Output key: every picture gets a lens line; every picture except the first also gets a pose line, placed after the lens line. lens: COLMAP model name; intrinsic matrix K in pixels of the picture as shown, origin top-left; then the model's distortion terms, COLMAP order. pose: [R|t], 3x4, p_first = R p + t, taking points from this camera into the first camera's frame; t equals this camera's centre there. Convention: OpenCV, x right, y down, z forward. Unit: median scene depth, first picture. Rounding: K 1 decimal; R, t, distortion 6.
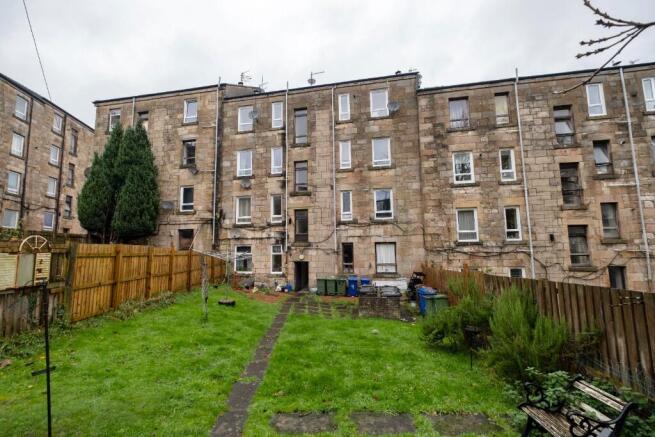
lens RADIAL K [[287.1, 0, 325.9], [0, 287.1, 221.2], [0, 0, 1]] dist [-0.005766, -0.000917]
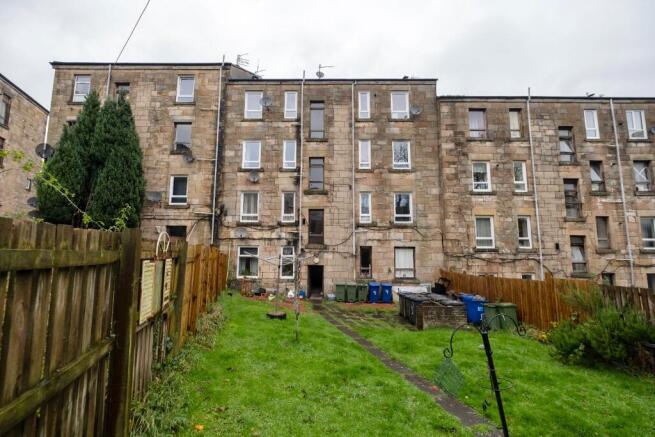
lens RADIAL K [[287.1, 0, 328.1], [0, 287.1, 219.0], [0, 0, 1]] dist [-0.005766, -0.000917]
pose [[0.980731, 0.041437, 0.190919, -0.231634], [-0.039393, 0.999119, -0.014486, 0.003053], [-0.191351, 0.006686, 0.981499, 0.084936]]
